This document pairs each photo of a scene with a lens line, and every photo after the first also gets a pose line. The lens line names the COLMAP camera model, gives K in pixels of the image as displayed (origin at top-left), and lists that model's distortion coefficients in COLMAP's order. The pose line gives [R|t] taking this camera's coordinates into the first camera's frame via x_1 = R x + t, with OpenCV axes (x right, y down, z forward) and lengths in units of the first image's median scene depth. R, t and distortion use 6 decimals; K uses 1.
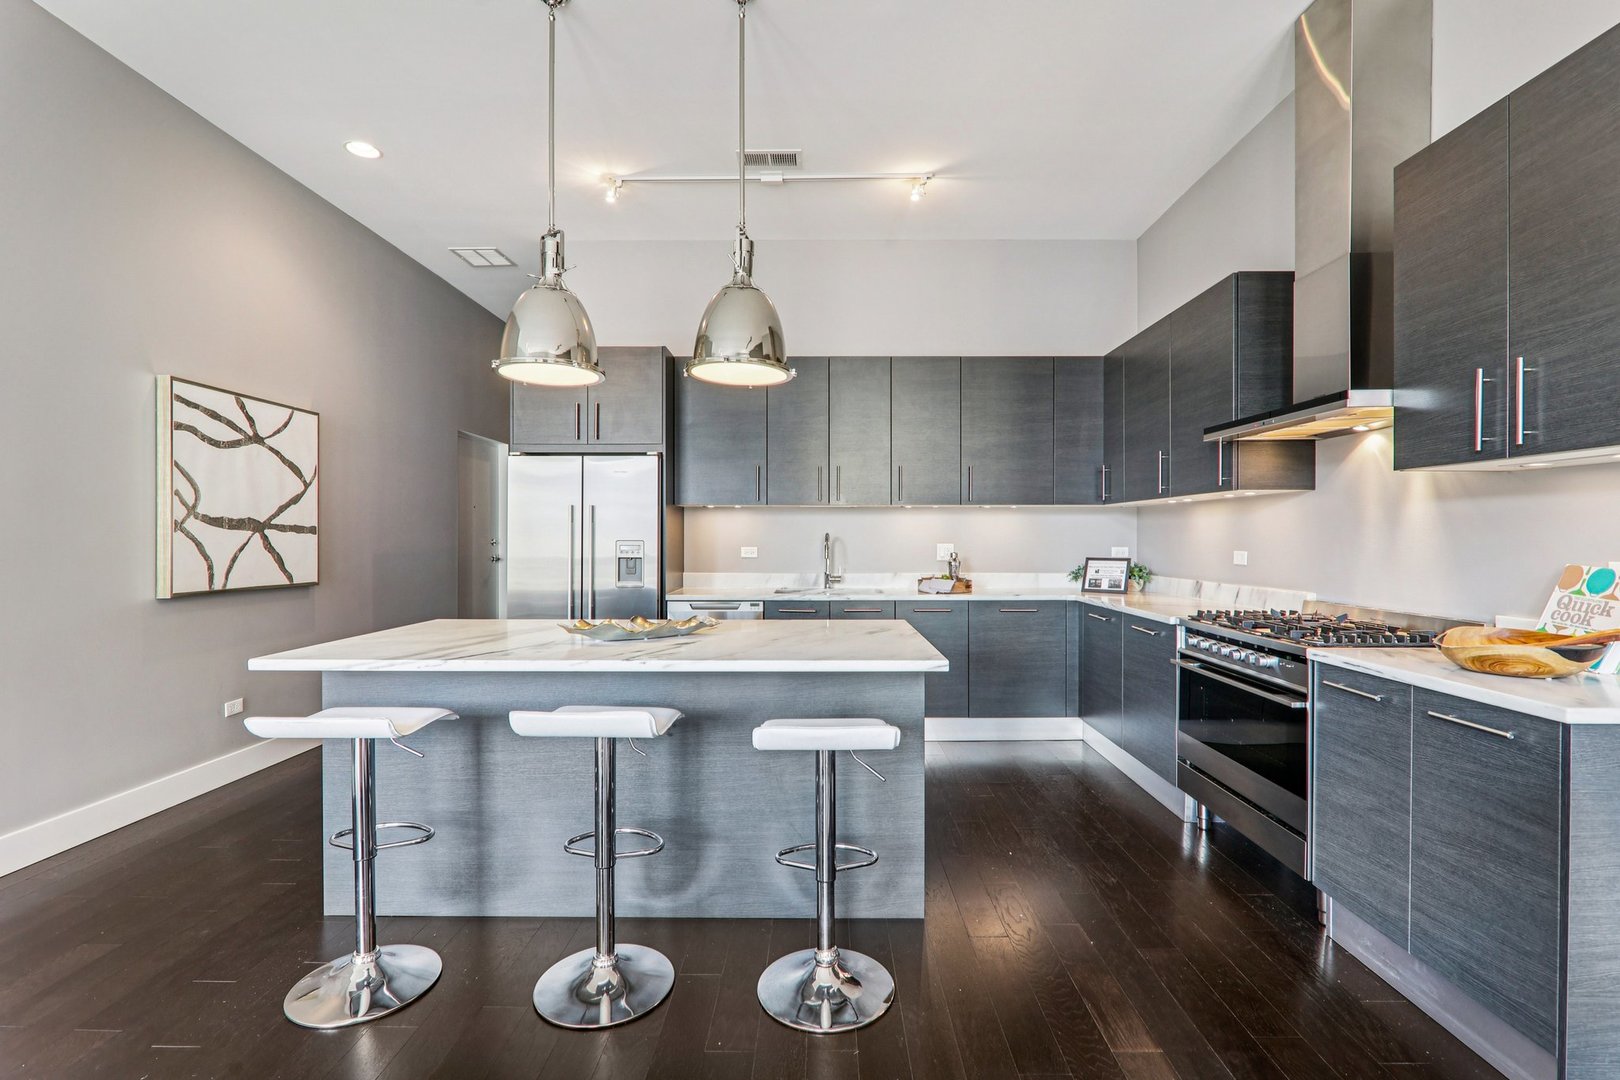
lens RADIAL K [[749.0, 0, 812.0], [0, 749.0, 536.5], [0, 0, 1]] dist [0.000441, -0.000102]
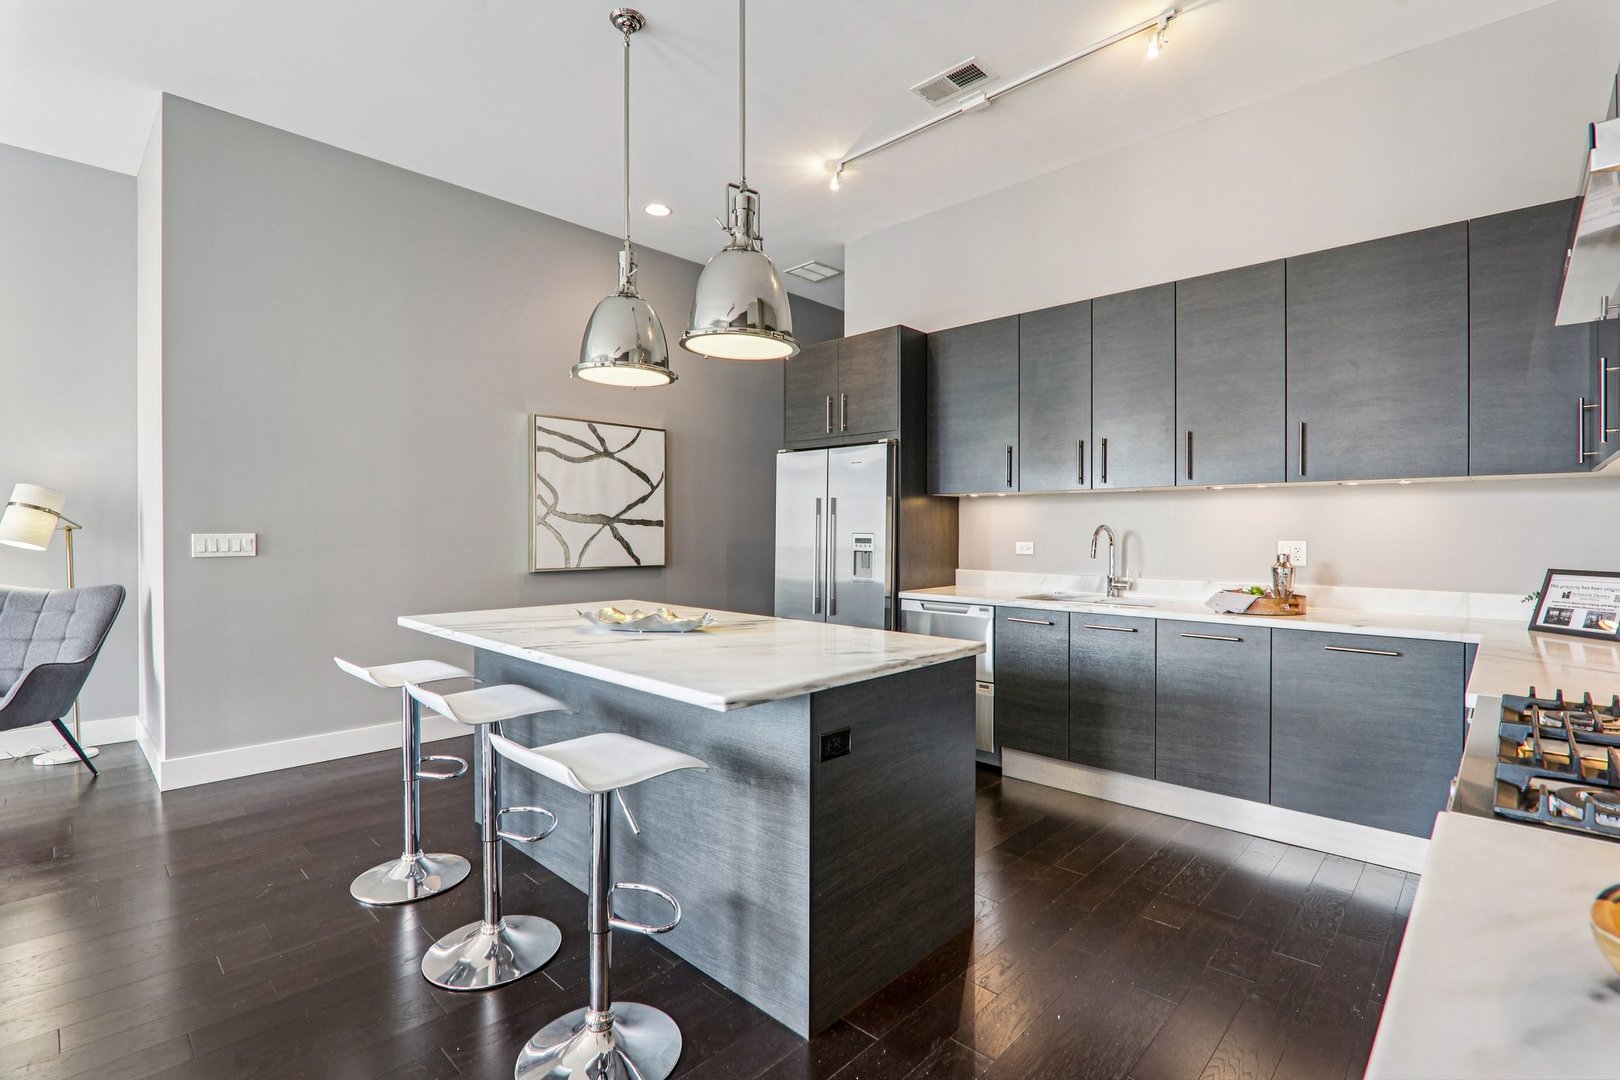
lens RADIAL K [[746.1, 0, 812.8], [0, 746.1, 528.8], [0, 0, 1]] dist [-0.011409, -0.000259]
pose [[0.736489, 0.001864, -0.676447, 0.386636], [-0.002284, 0.999997, 0.000269, -0.000350], [0.676446, 0.001347, 0.736491, 0.271152]]
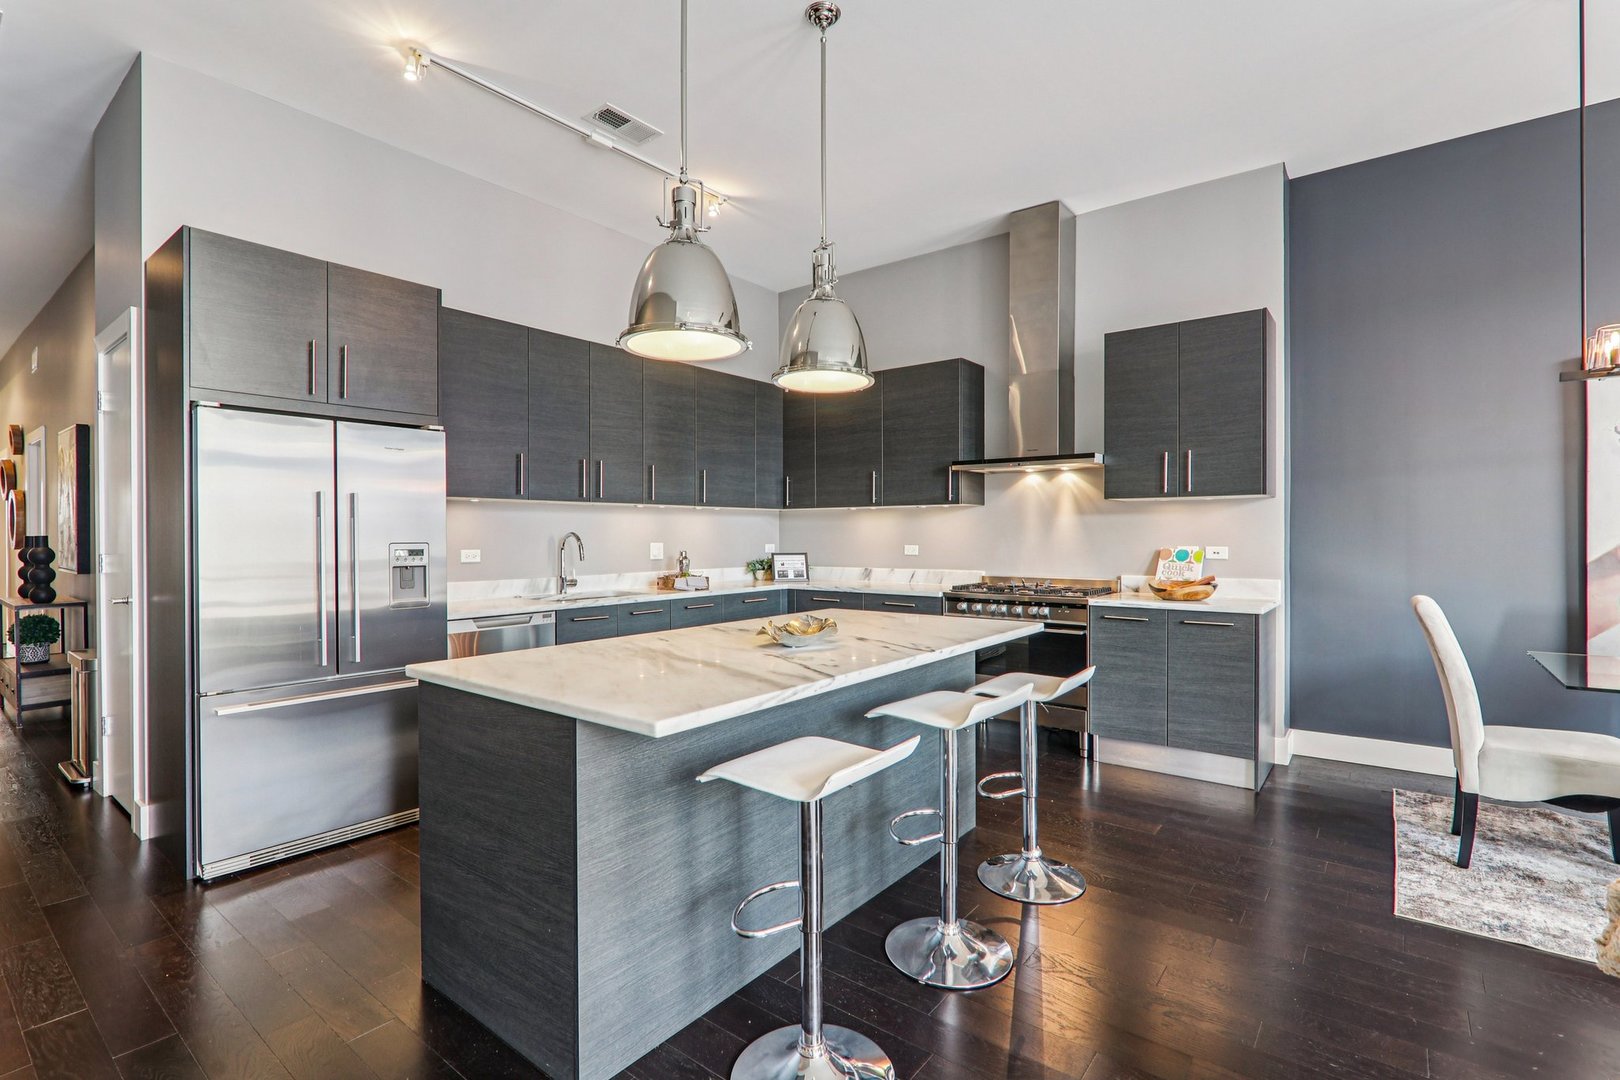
lens RADIAL K [[759.0, 0, 807.1], [0, 759.0, 537.0], [0, 0, 1]] dist [-0.004078, -0.001364]
pose [[0.609807, -0.004561, 0.792537, -0.645239], [0.002709, 0.999990, 0.003671, -0.002279], [-0.792545, -0.000091, 0.609813, 0.252003]]
